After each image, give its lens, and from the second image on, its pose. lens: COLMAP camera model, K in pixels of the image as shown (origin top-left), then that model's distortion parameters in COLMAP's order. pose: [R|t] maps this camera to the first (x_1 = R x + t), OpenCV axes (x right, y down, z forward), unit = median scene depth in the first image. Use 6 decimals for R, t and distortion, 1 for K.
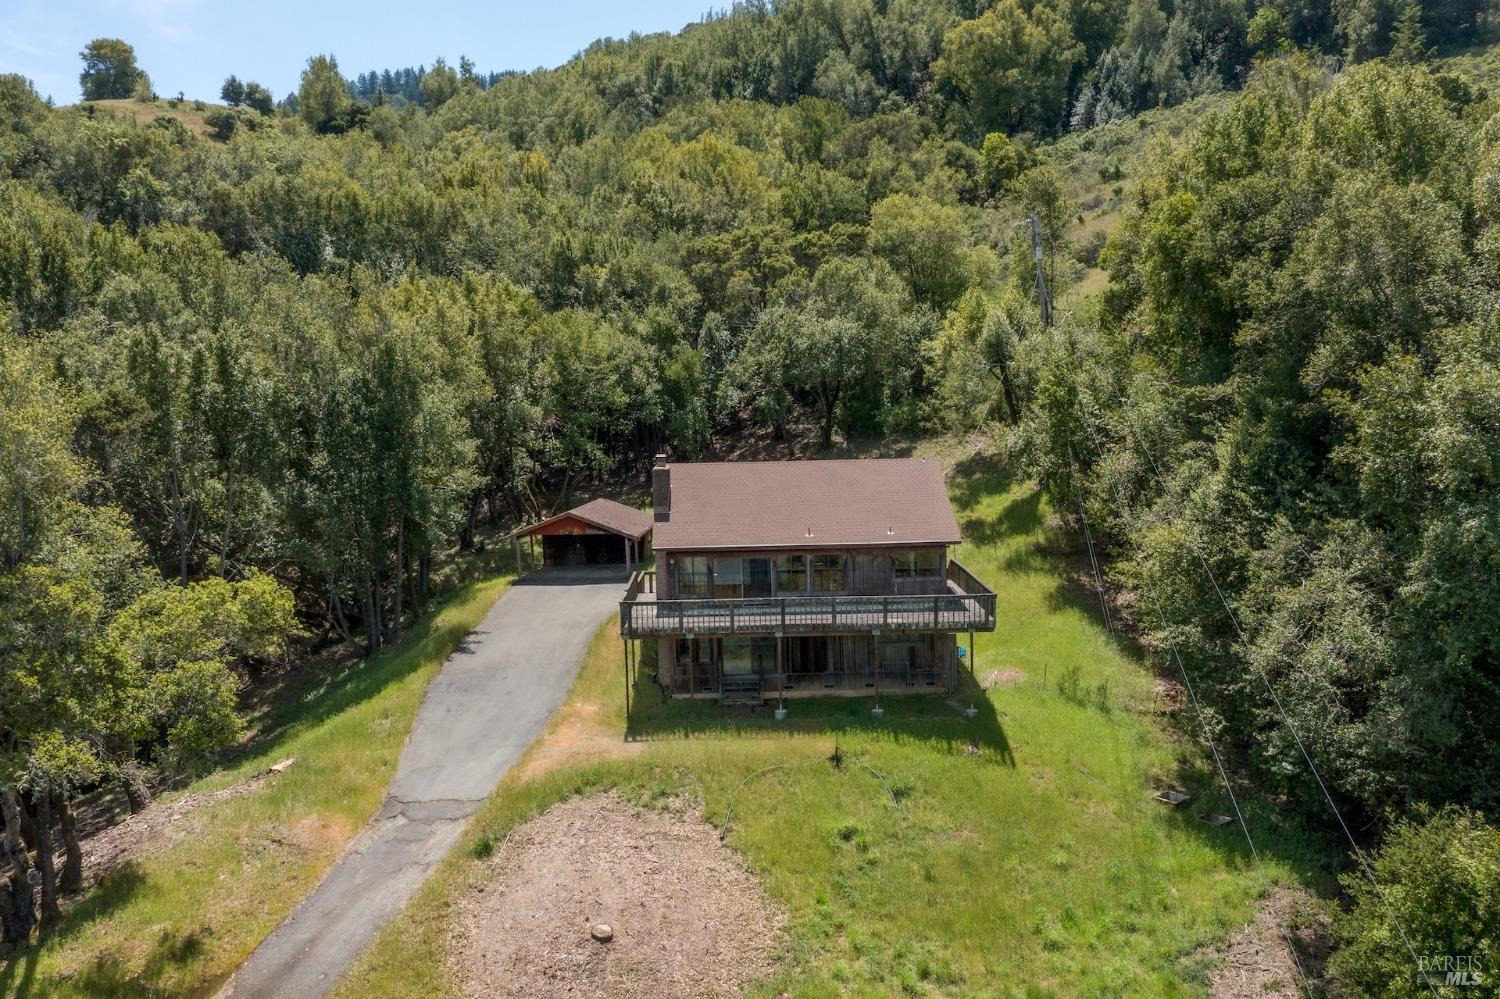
lens RADIAL K [[1239.1, 0, 750.0], [0, 1239.1, 499.5], [0, 0, 1]] dist [0.010328, 0.002784]
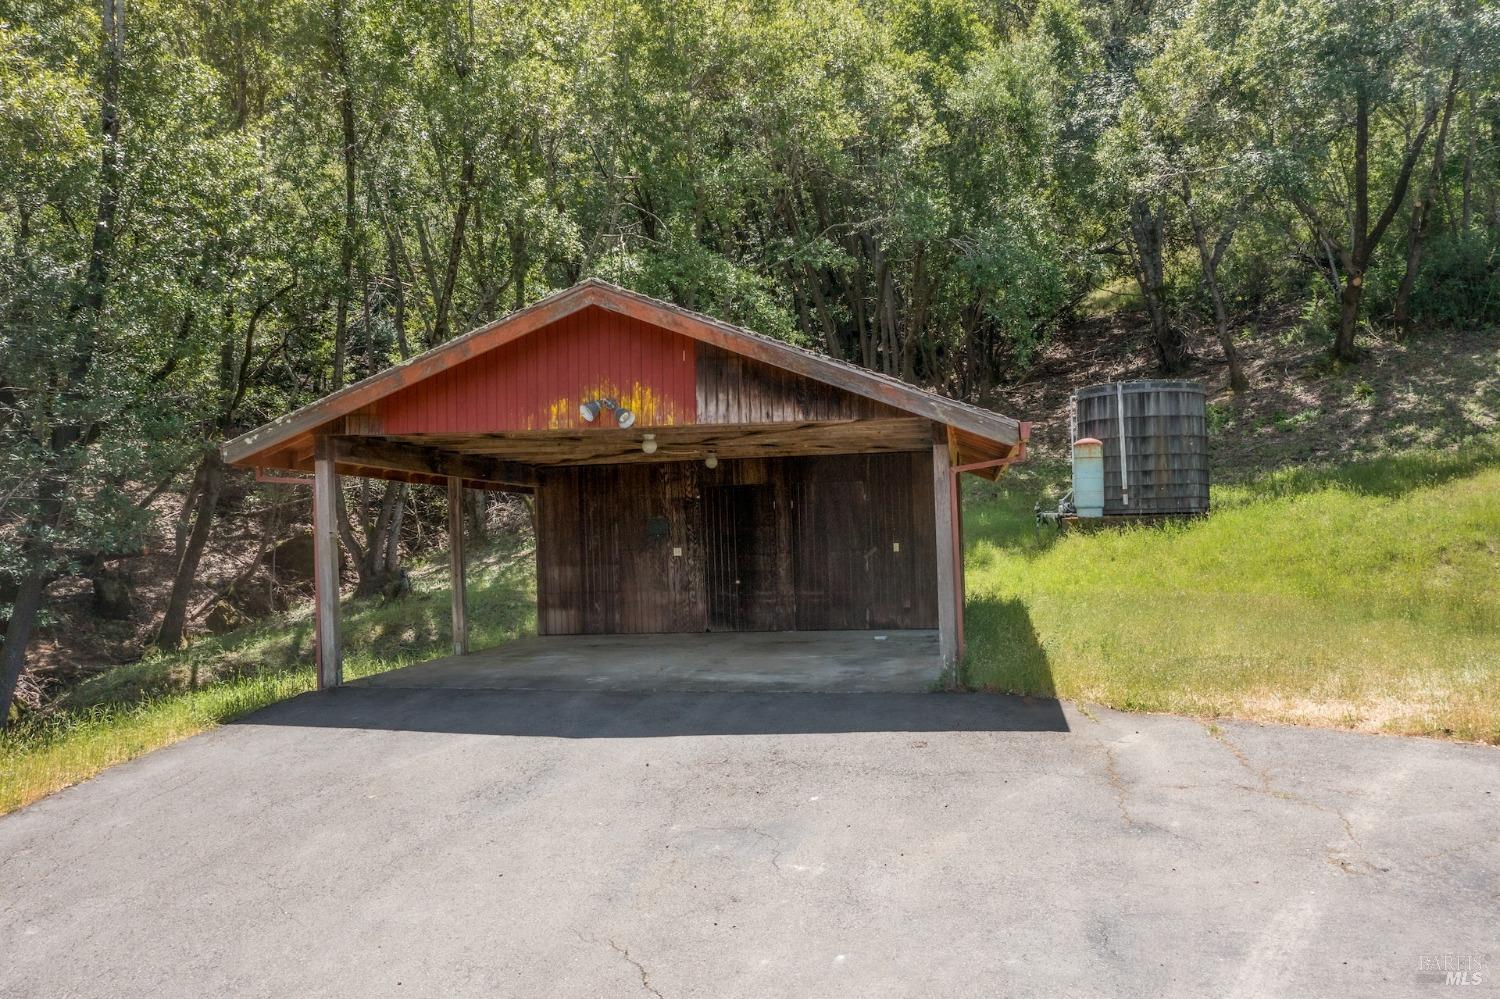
lens RADIAL K [[1169.2, 0, 750.0], [0, 1169.2, 499.5], [0, 0, 1]] dist [-0.034848, 0.003153]
pose [[0.991592, 0.003004, -0.129371, -0.083103], [-0.015226, 0.995494, -0.093590, 0.041697], [0.128507, 0.094773, 0.987170, 0.668981]]
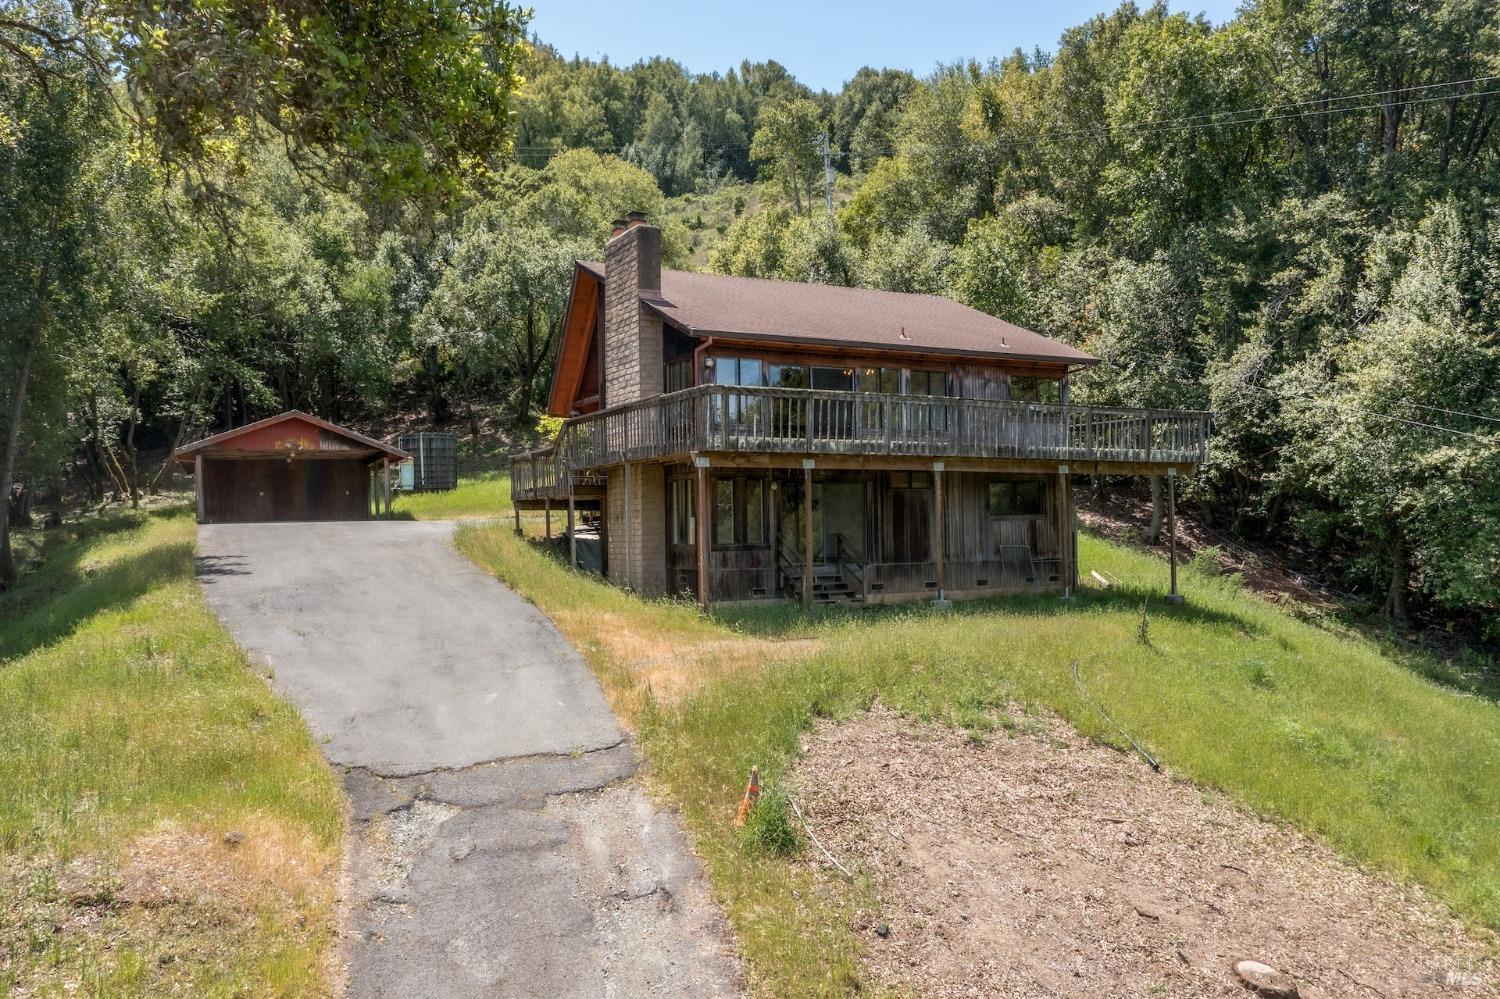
lens RADIAL K [[1169.2, 0, 750.0], [0, 1169.2, 499.5], [0, 0, 1]] dist [-0.034848, 0.003153]
pose [[0.887184, 0.020069, 0.460979, -0.167305], [0.030476, 0.994324, -0.101941, 0.095001], [-0.460409, 0.104489, 0.881536, 0.300672]]
